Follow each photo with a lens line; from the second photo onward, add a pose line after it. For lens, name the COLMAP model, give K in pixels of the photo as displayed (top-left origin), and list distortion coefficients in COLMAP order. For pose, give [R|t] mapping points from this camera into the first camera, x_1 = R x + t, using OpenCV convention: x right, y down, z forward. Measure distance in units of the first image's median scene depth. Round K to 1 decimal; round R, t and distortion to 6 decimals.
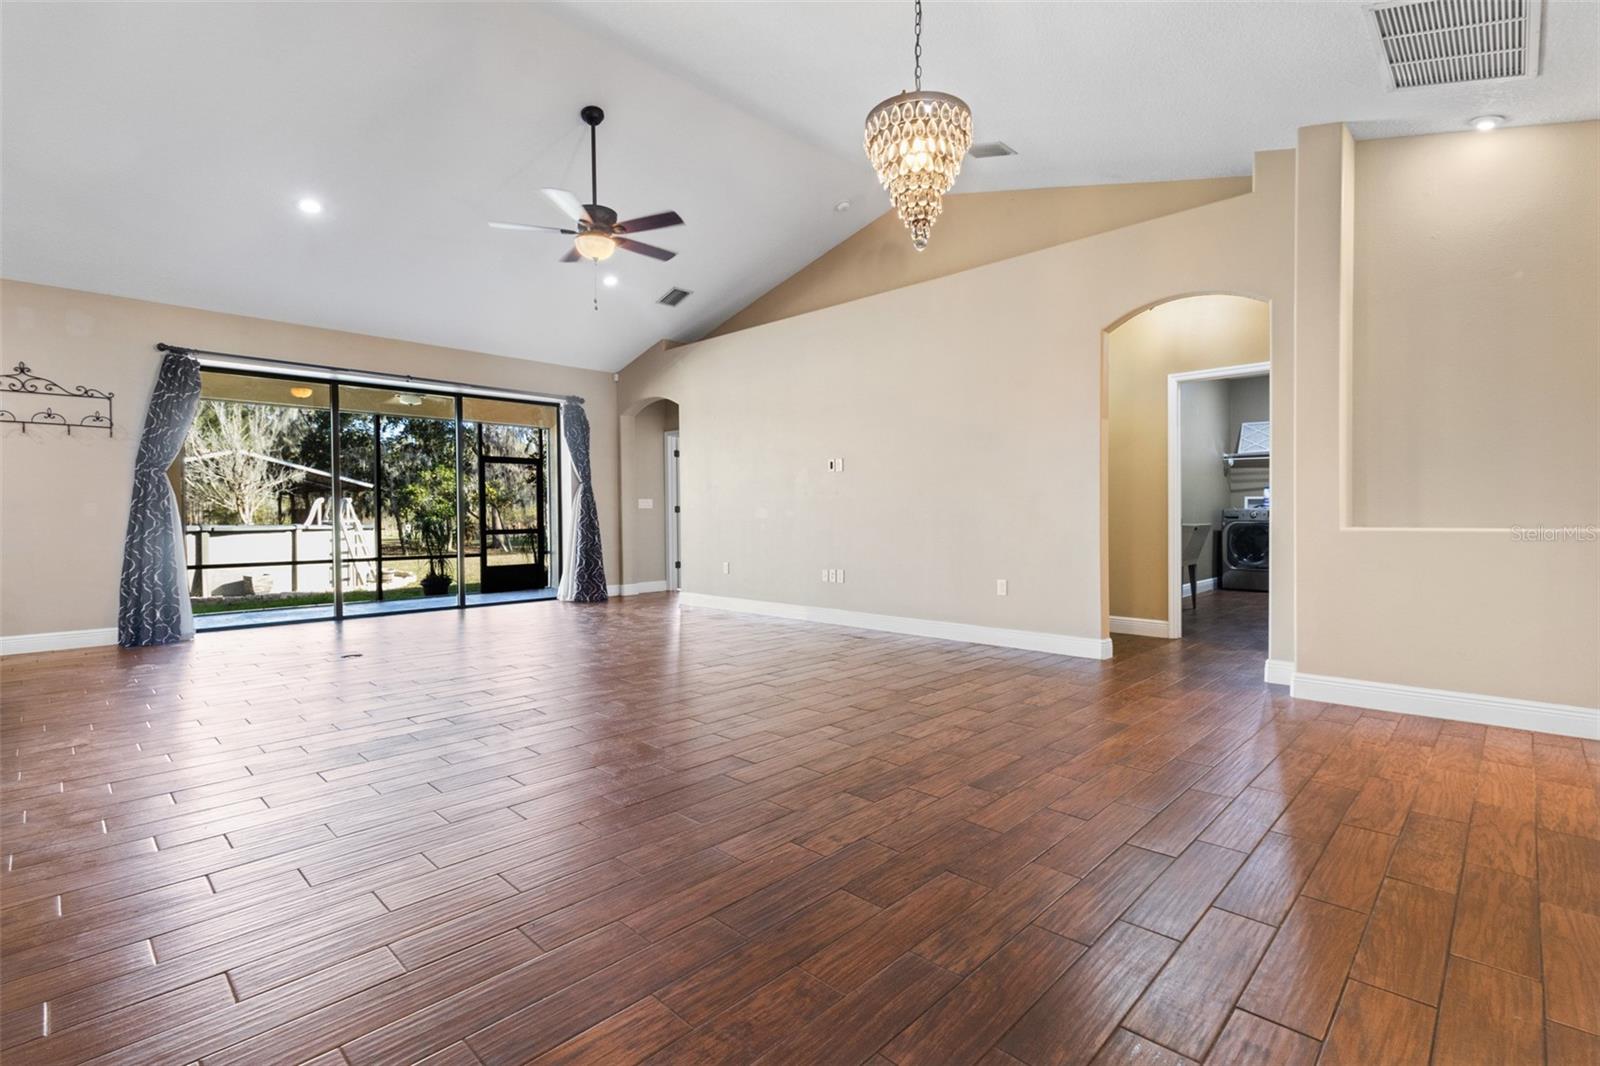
lens RADIAL K [[739.7, 0, 809.1], [0, 739.7, 527.1], [0, 0, 1]] dist [0.004996, 0.000390]
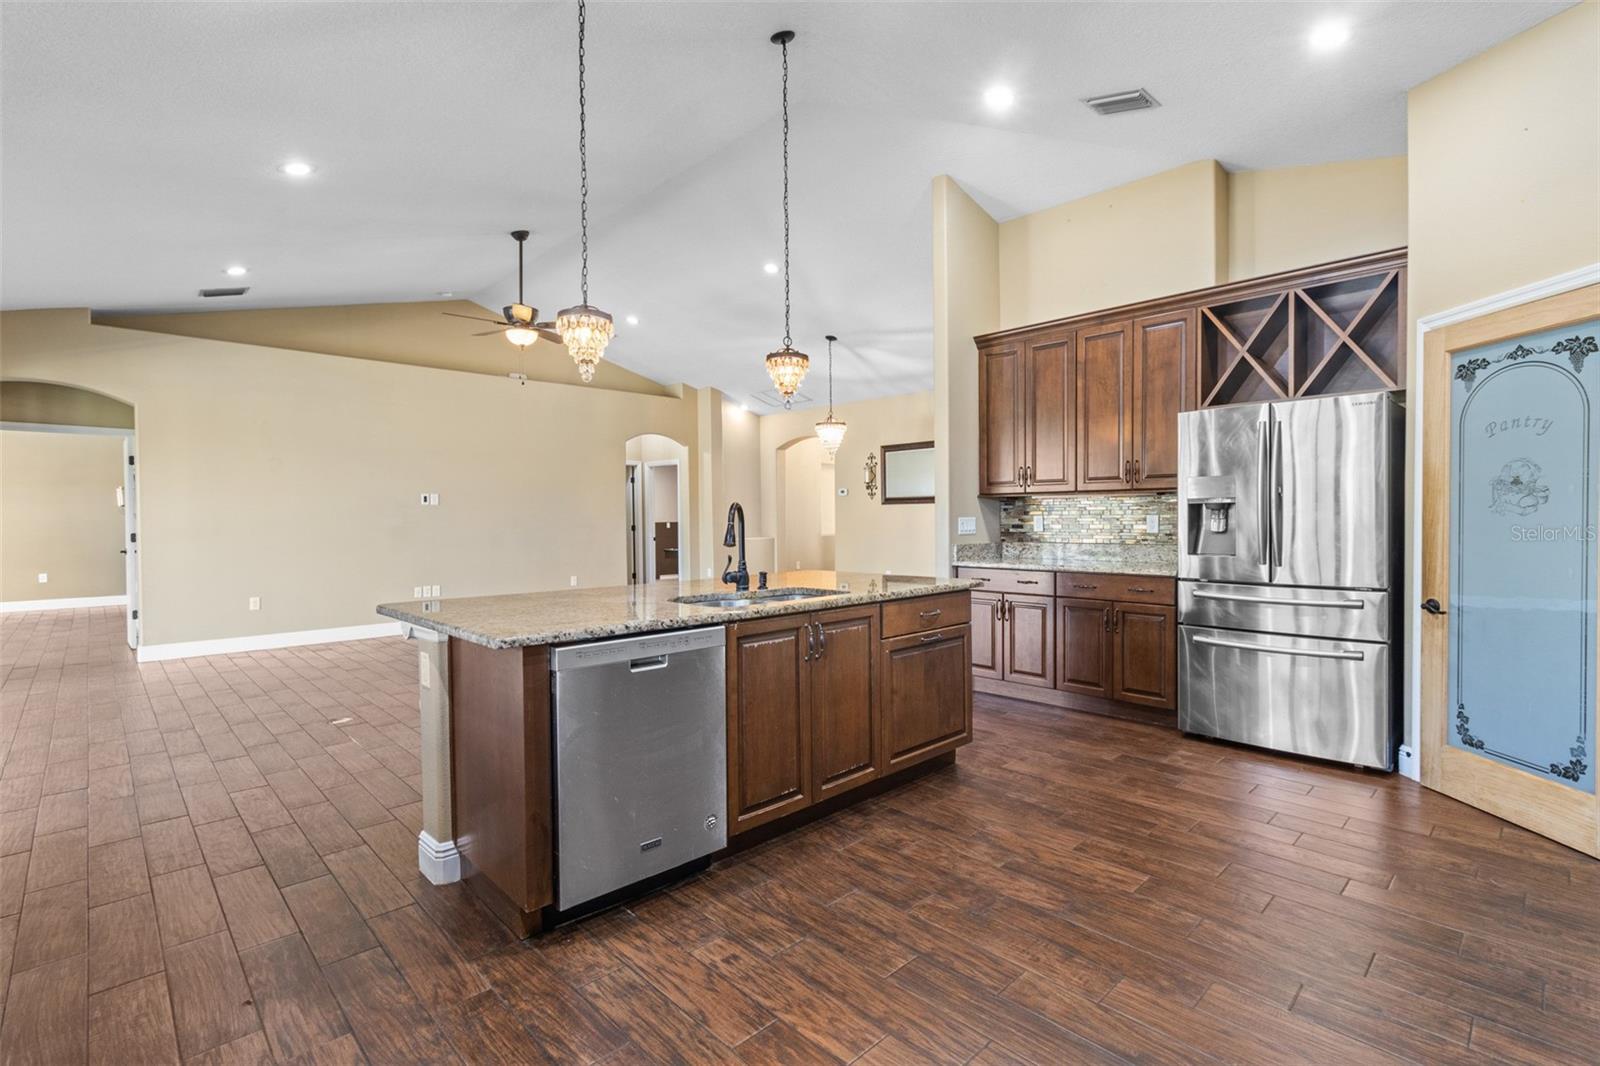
lens RADIAL K [[737.3, 0, 802.8], [0, 737.3, 523.8], [0, 0, 1]] dist [0.011198, 0.000556]
pose [[0.042694, -0.002980, 0.999084, -1.141226], [0.024072, 0.999708, 0.001953, -0.032188], [-0.998798, 0.023967, 0.042753, 0.340507]]
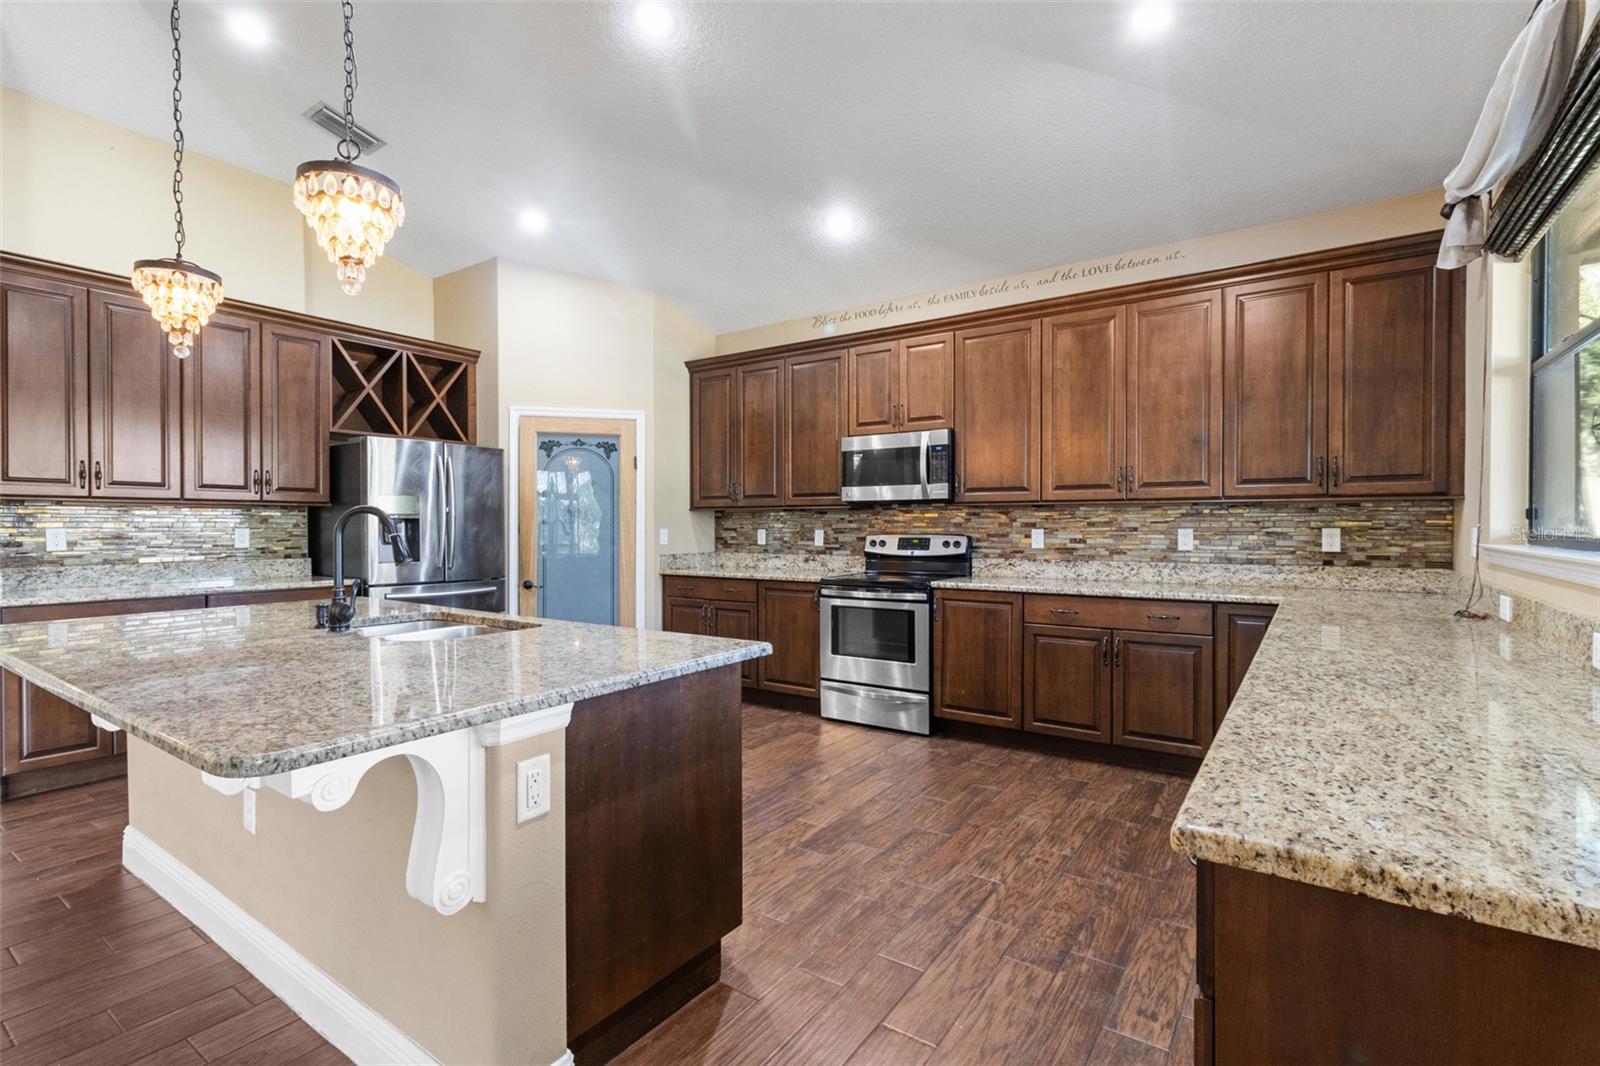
lens RADIAL K [[737.2, 0, 809.2], [0, 737.2, 531.6], [0, 0, 1]] dist [0.006484, 0.000381]
pose [[-0.986996, 0.010577, -0.160396, -0.818682], [0.007220, 0.999743, 0.021499, -0.038776], [0.160582, 0.020062, -0.986819, 0.770093]]
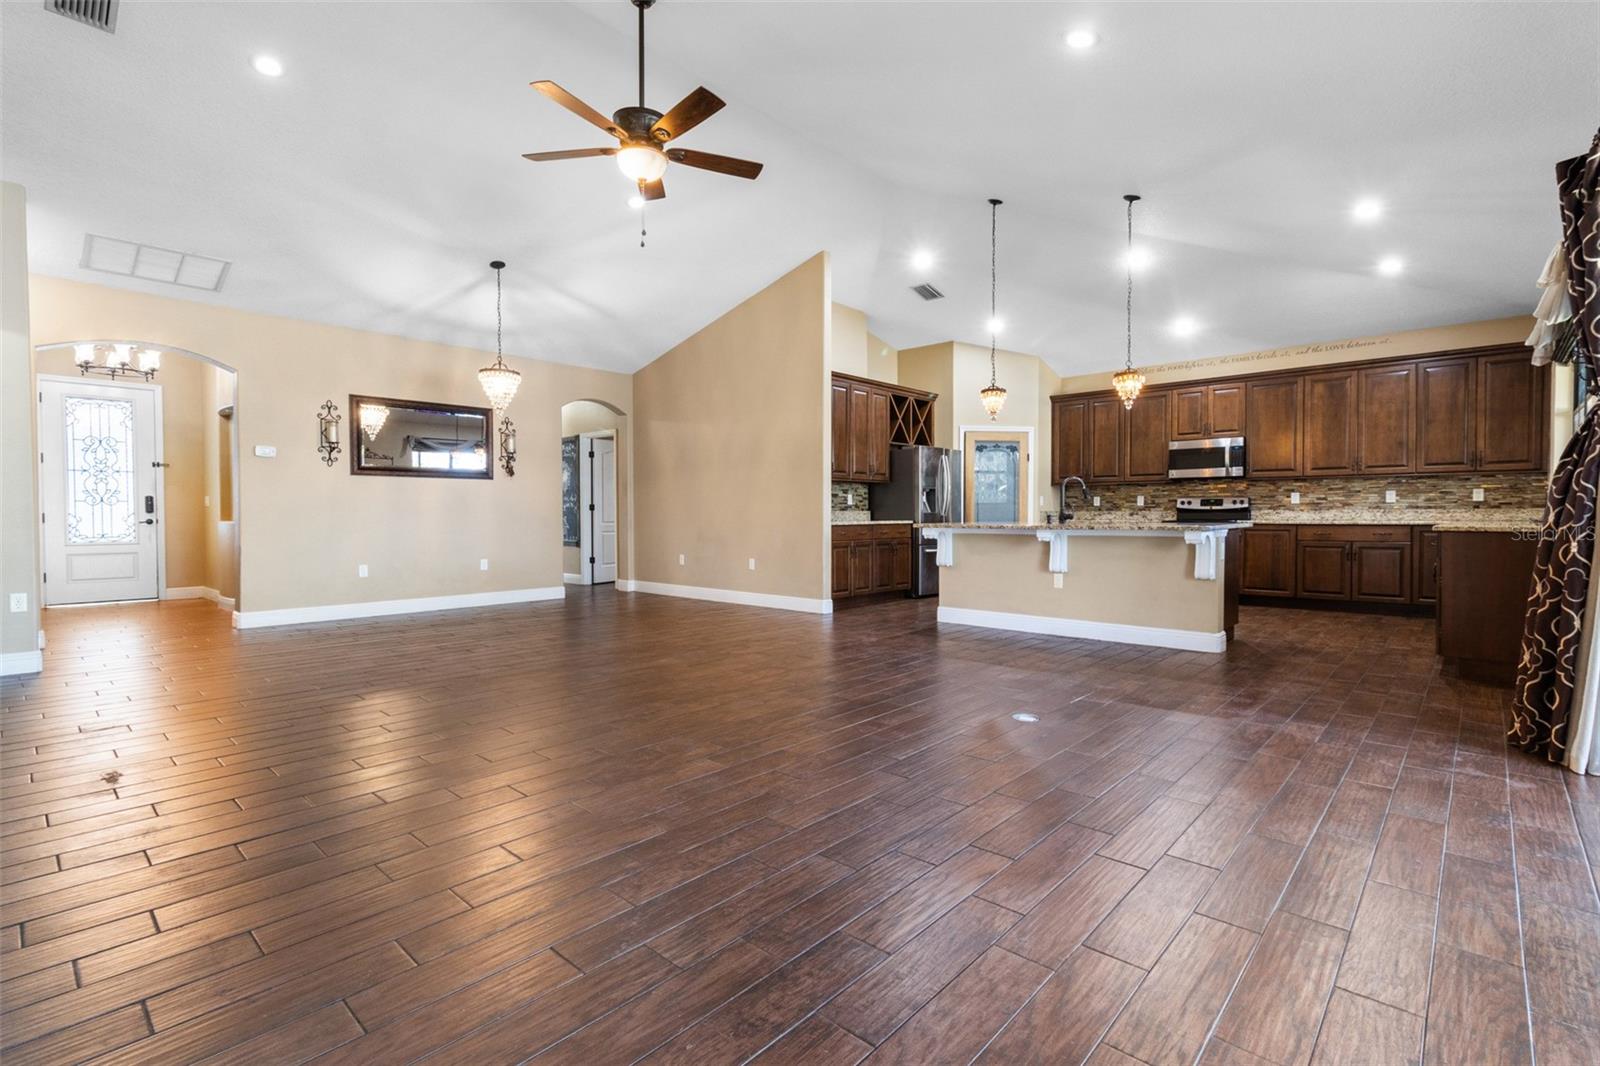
lens RADIAL K [[739.7, 0, 809.1], [0, 739.7, 527.1], [0, 0, 1]] dist [0.004996, 0.000390]
pose [[-0.999602, 0.011544, -0.025744, -0.319956], [0.010734, 0.999450, 0.031377, -0.015635], [0.026092, 0.031088, -0.999176, 1.312255]]
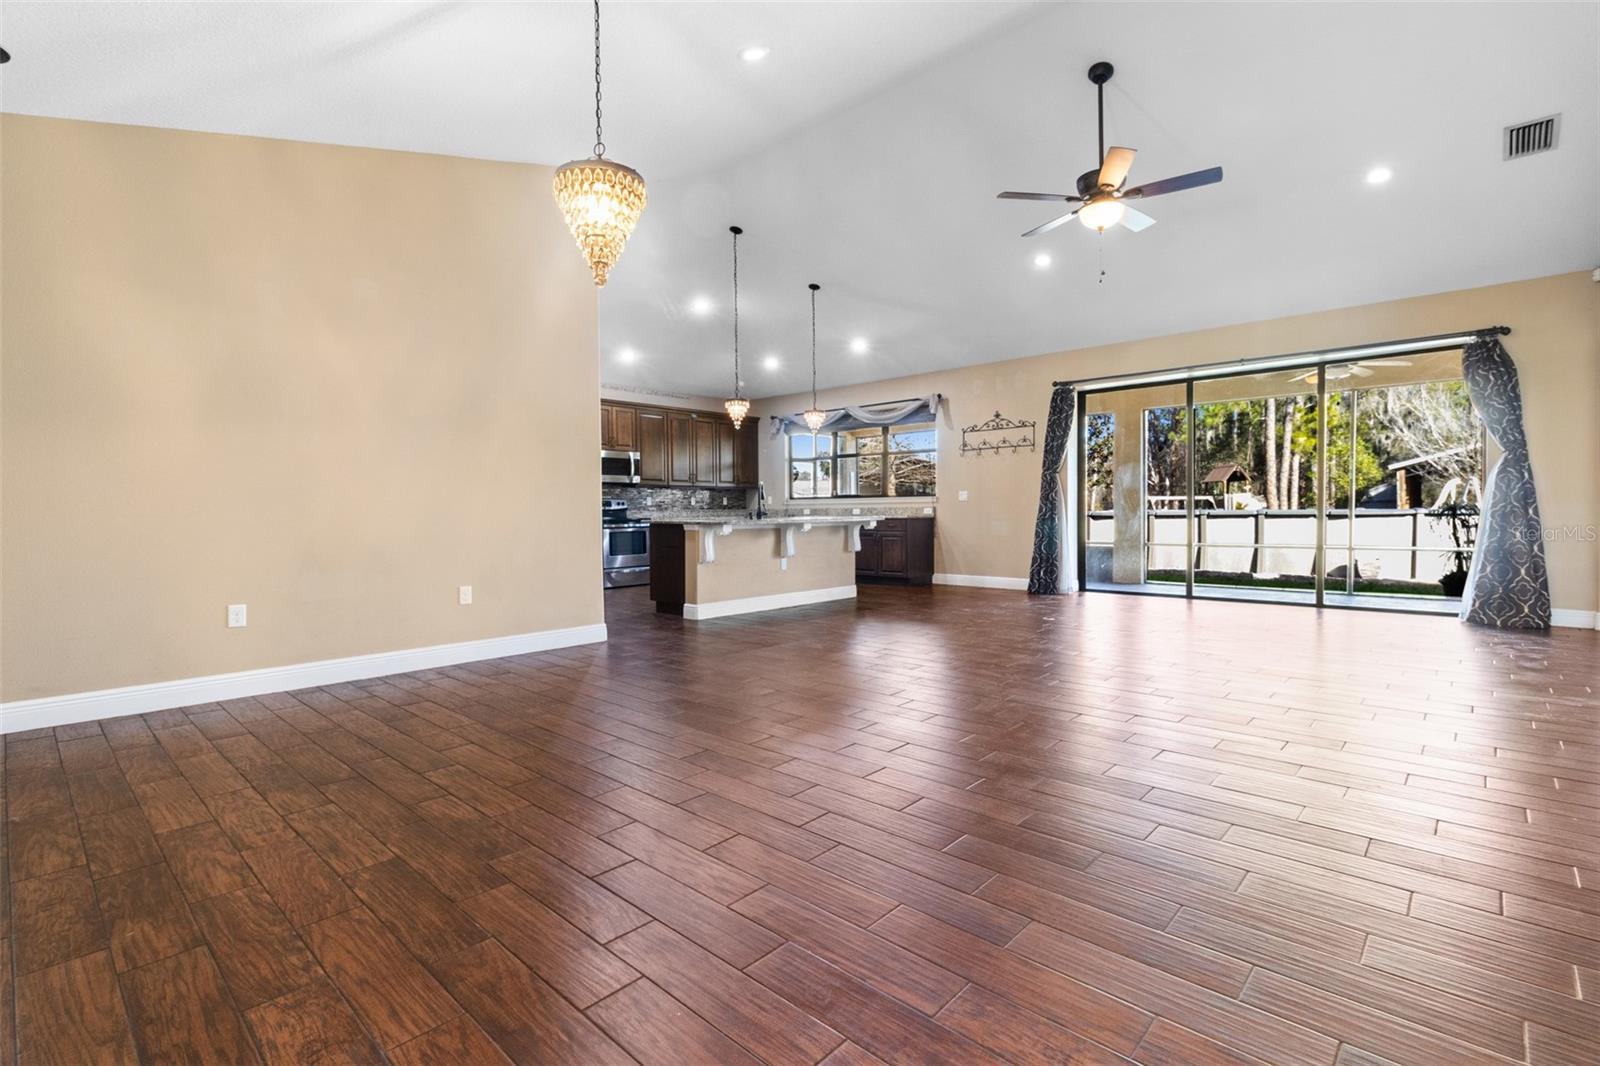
lens RADIAL K [[739.7, 0, 809.1], [0, 739.7, 527.1], [0, 0, 1]] dist [0.004996, 0.000390]
pose [[0.024200, 0.031414, -0.999213, 0.472517], [-0.004500, 0.999499, 0.031314, -0.012044], [0.999697, 0.003738, 0.024329, 0.450594]]
